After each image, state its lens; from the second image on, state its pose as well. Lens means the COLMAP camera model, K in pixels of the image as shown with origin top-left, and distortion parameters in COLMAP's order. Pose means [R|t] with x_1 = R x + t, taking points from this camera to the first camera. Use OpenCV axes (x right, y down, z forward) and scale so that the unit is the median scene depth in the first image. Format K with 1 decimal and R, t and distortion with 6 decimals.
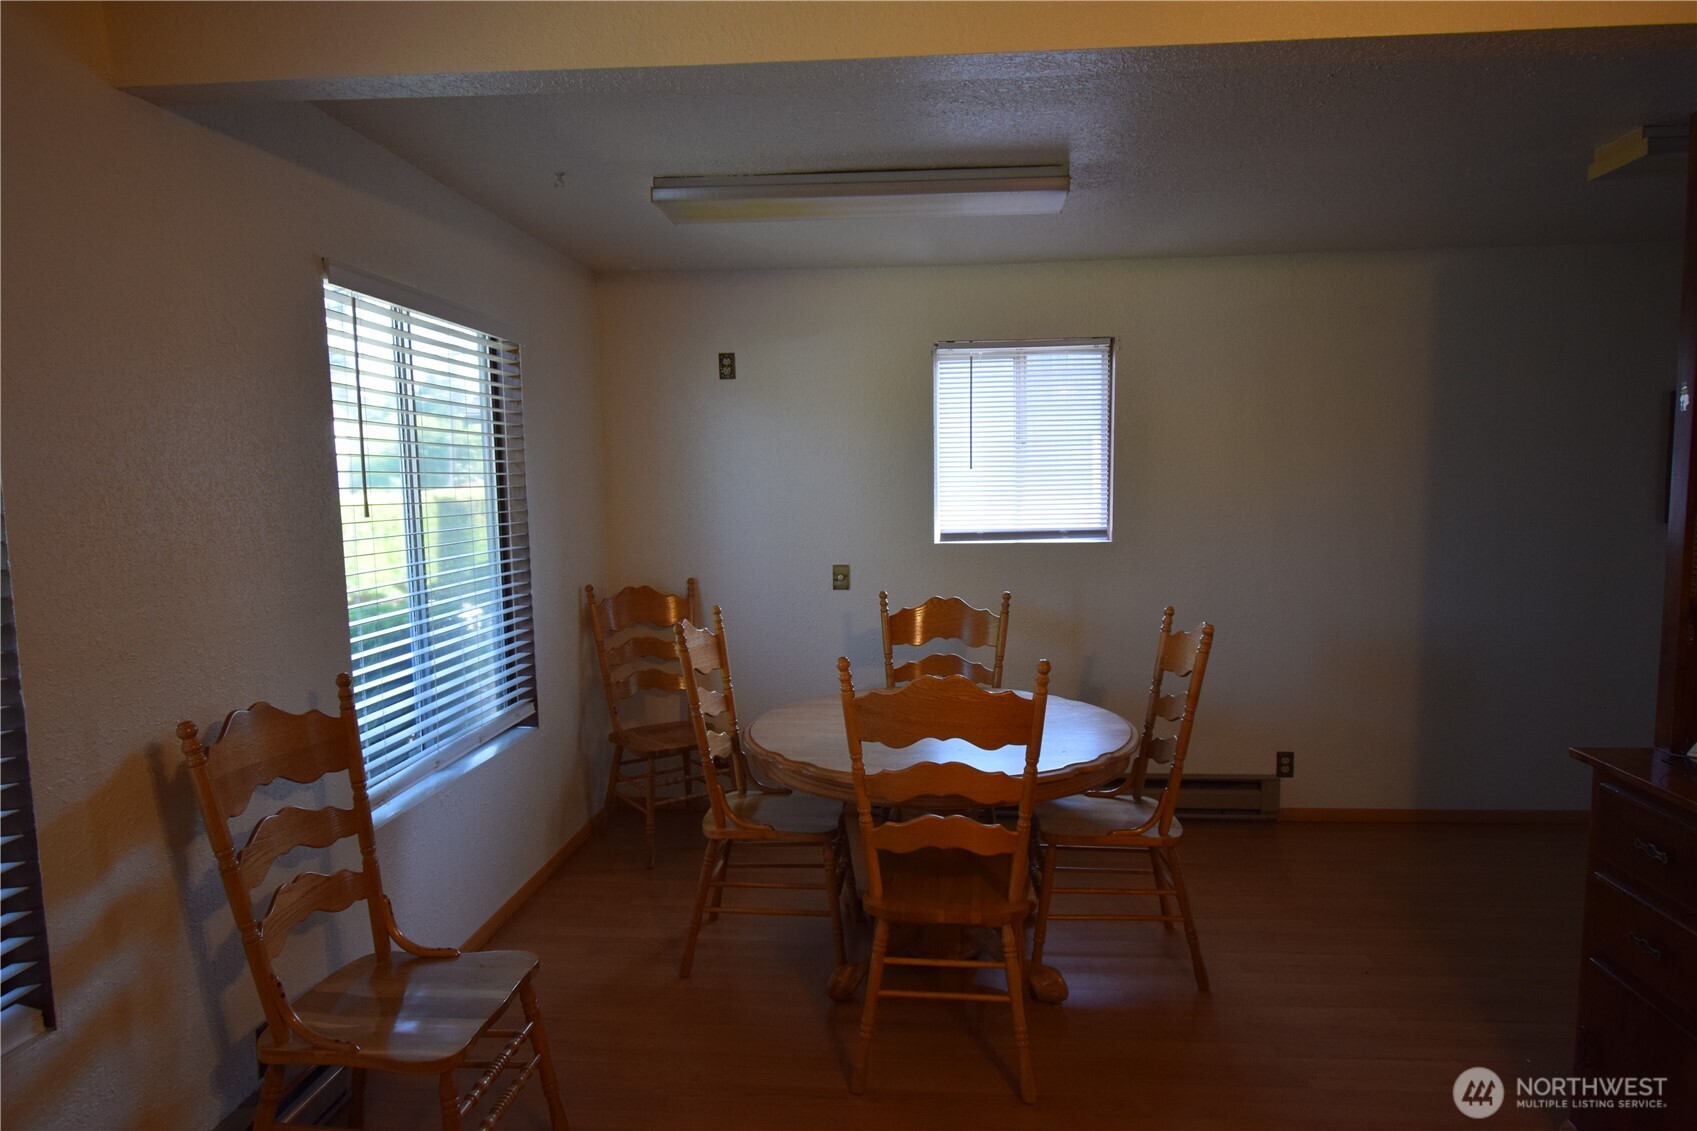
lens RADIAL K [[982.1, 0, 855.7], [0, 982.1, 568.5], [0, 0, 1]] dist [0.017047, -0.035412]
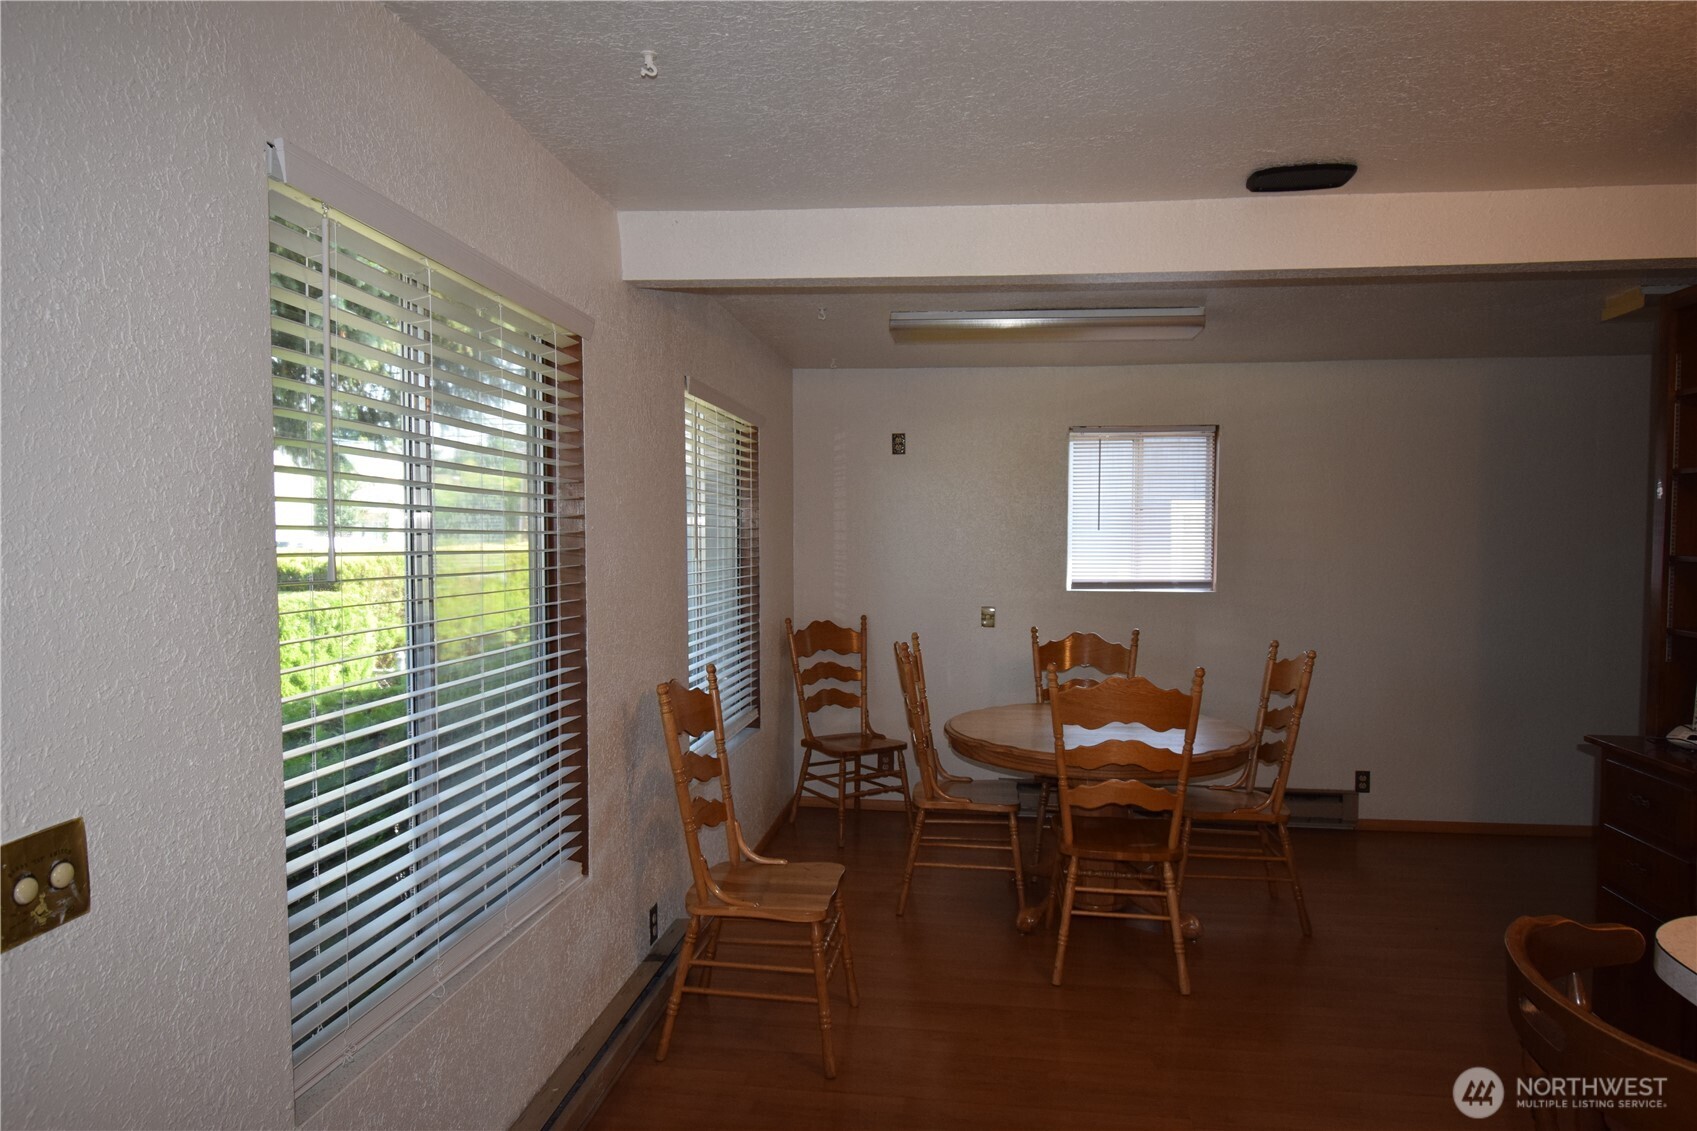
lens RADIAL K [[997.4, 0, 847.3], [0, 997.4, 566.3], [0, 0, 1]] dist [-0.005467, -0.001358]
pose [[0.998782, 0.017949, -0.045953, -0.141020], [-0.020740, 0.997922, -0.061002, 0.026612], [0.044762, 0.061881, 0.997079, -0.254446]]
